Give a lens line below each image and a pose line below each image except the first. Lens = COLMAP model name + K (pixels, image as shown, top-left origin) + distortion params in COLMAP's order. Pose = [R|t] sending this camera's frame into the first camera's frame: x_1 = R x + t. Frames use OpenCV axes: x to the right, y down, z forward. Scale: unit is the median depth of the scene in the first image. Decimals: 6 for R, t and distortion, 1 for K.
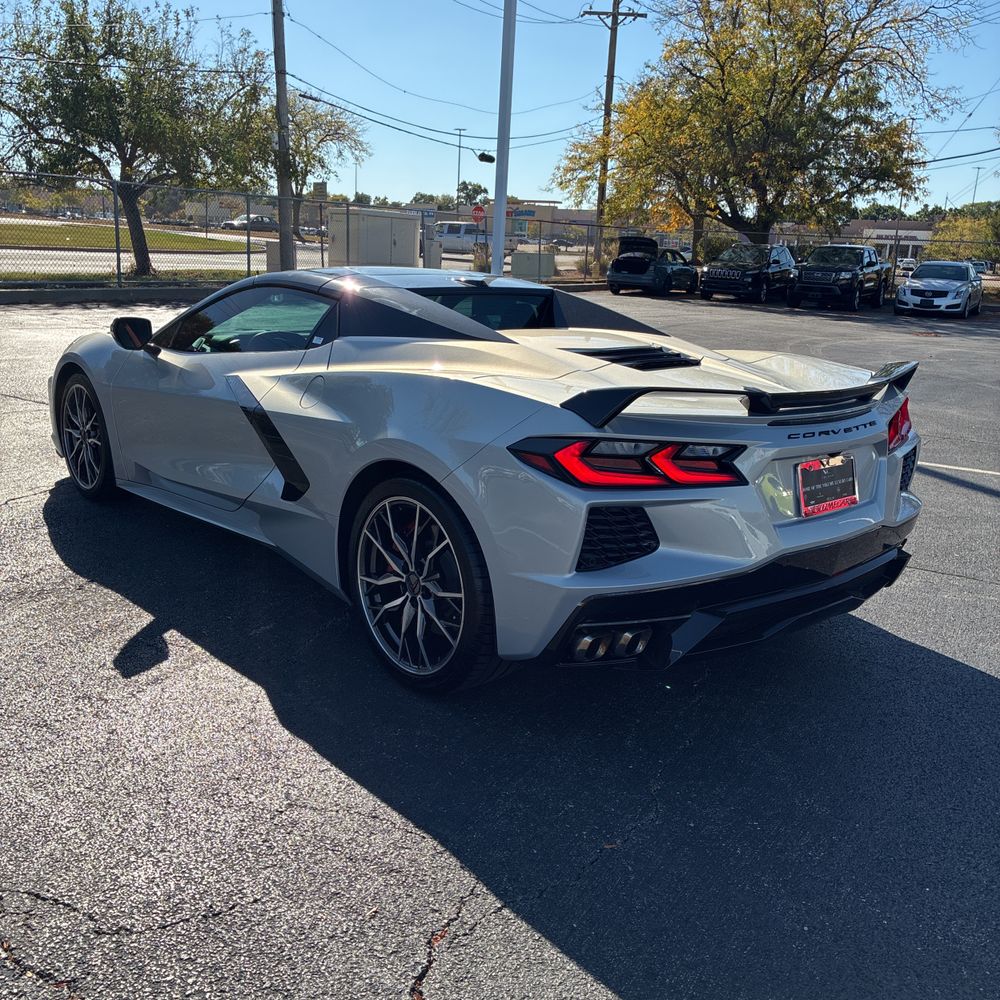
lens RADIAL K [[1020.0, 0, 506.2], [0, 1020.0, 495.8], [0, 0, 1]] dist [-0.020779, 0.115517]
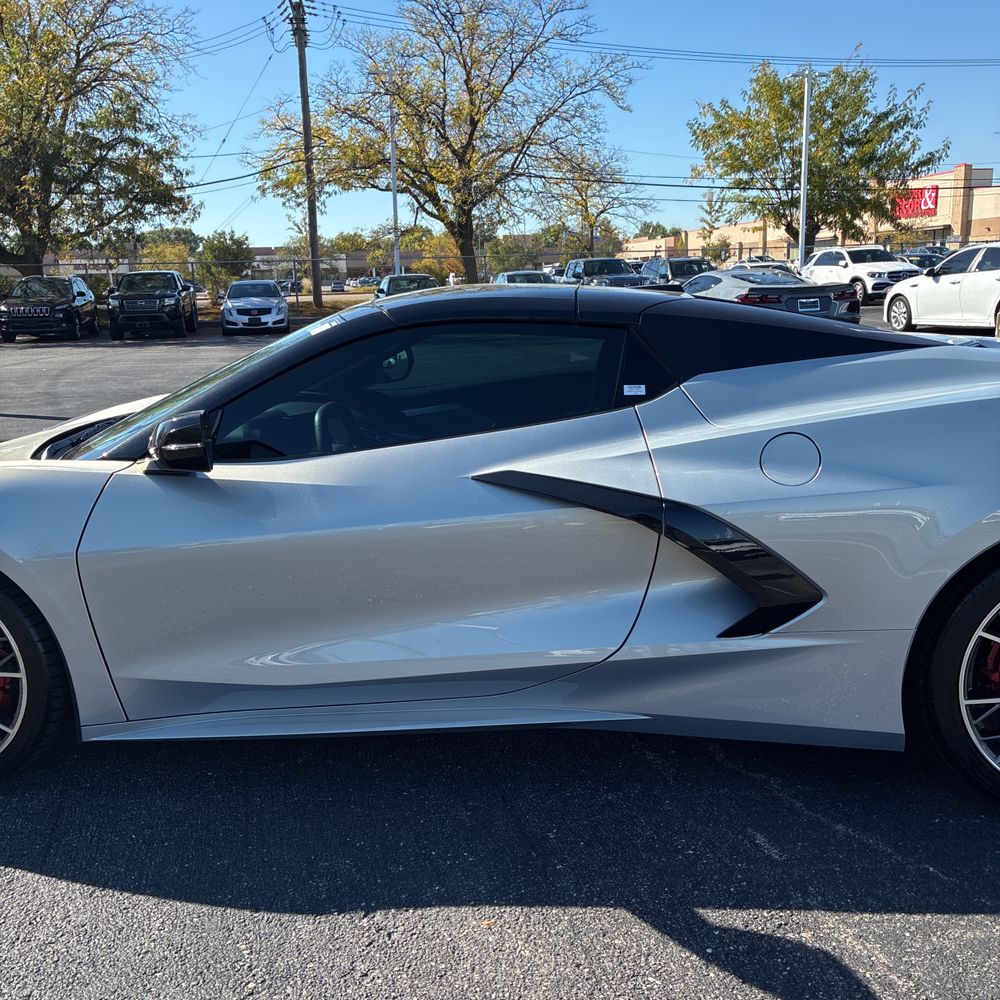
lens RADIAL K [[1021.7, 0, 500.0], [0, 1021.7, 500.0], [0, 0, 1]] dist [-0.022269, 0.120325]
pose [[0.730202, -0.212627, 0.649304, -0.100072], [0.228081, 0.971685, 0.061700, -0.021110], [-0.644038, 0.103040, 0.758022, 0.083604]]
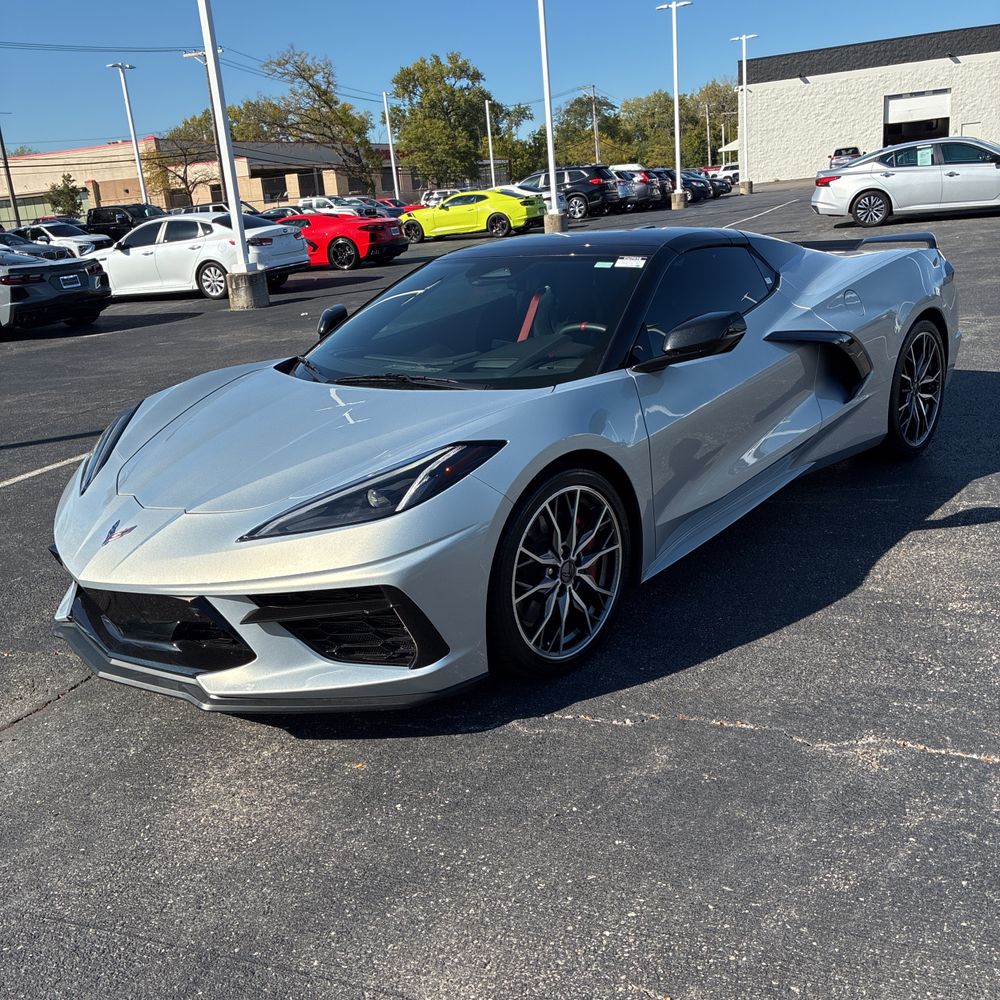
lens RADIAL K [[1013.2, 0, 492.4], [0, 1013.2, 491.9], [0, 0, 1]] dist [0.037407, -0.031485]
pose [[-0.120866, -0.313371, 0.941908, -0.184447], [0.317005, 0.886995, 0.335780, -0.060651], [-0.940691, 0.339174, -0.007867, 0.200186]]
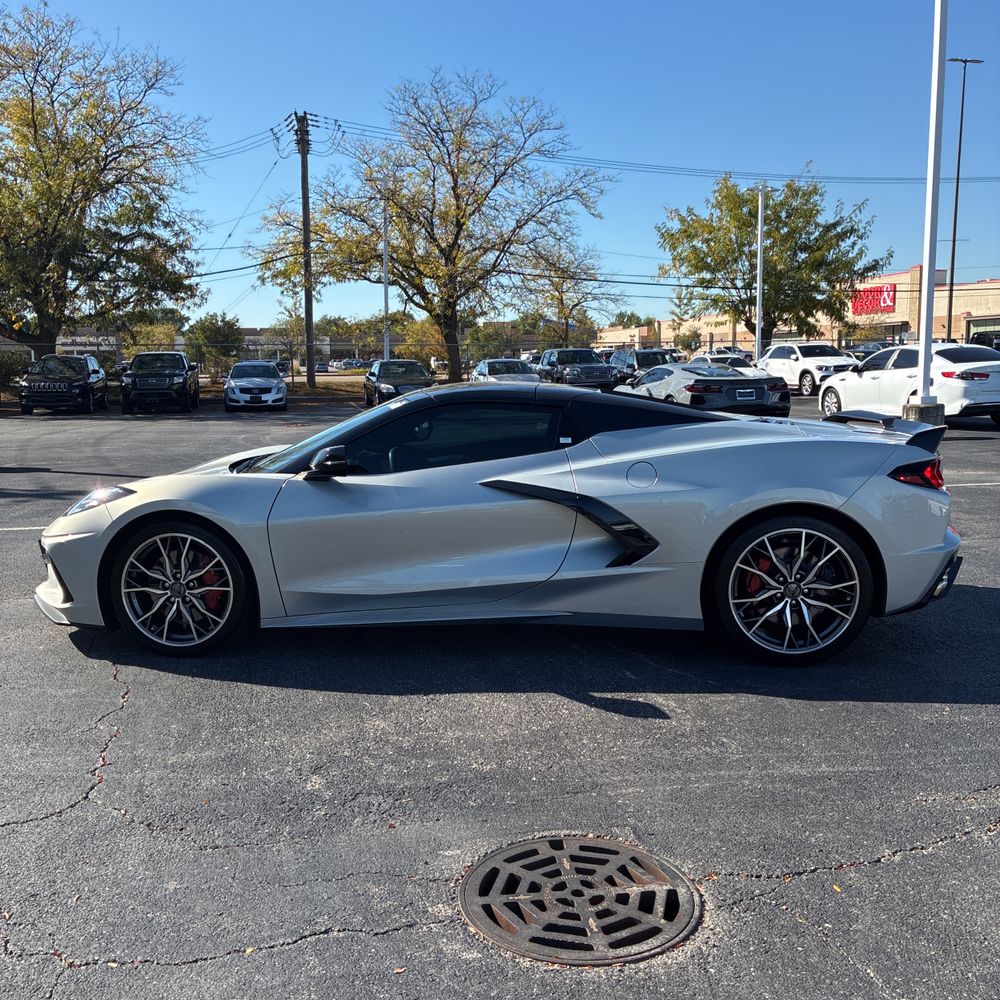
lens RADIAL K [[1023.7, 0, 497.4], [0, 1023.7, 491.0], [0, 0, 1]] dist [0.021789, -0.002264]
pose [[0.718918, -0.142125, 0.680410, -0.158725], [0.212137, 0.977034, -0.020059, -0.012617], [-0.661933, 0.158760, 0.732557, 0.024651]]
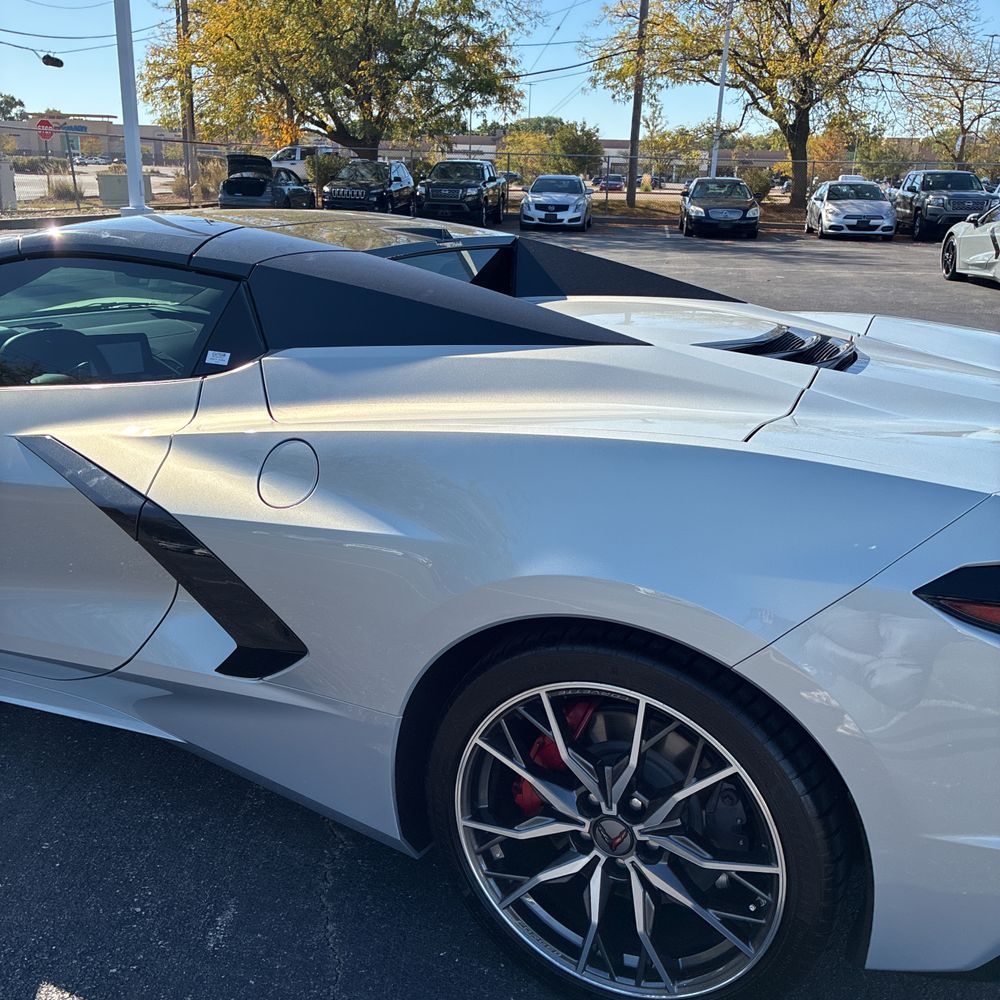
lens RADIAL K [[1013.2, 0, 492.4], [0, 1013.2, 491.9], [0, 0, 1]] dist [0.037407, -0.031485]
pose [[0.923982, -0.135770, 0.357524, -0.037000], [0.109705, 0.989669, 0.092305, -0.017000], [-0.366362, -0.046066, 0.929331, 0.064999]]
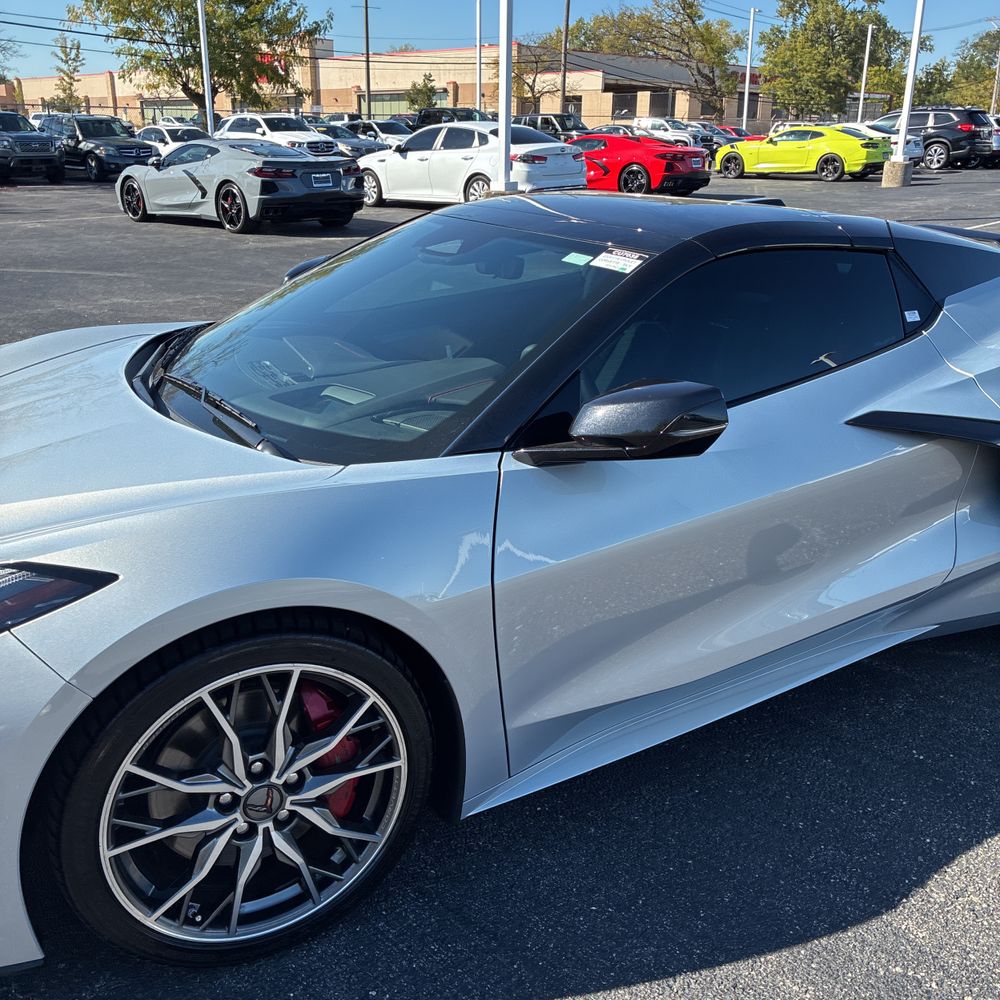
lens RADIAL K [[1008.7, 0, 487.9], [0, 1008.7, 498.9], [0, 0, 1]] dist [0.014593, 0.023659]
pose [[0.223493, -0.375020, 0.899673, -0.128113], [0.238099, 0.916063, 0.322704, -0.046824], [-0.945177, 0.142089, 0.294025, 0.158643]]
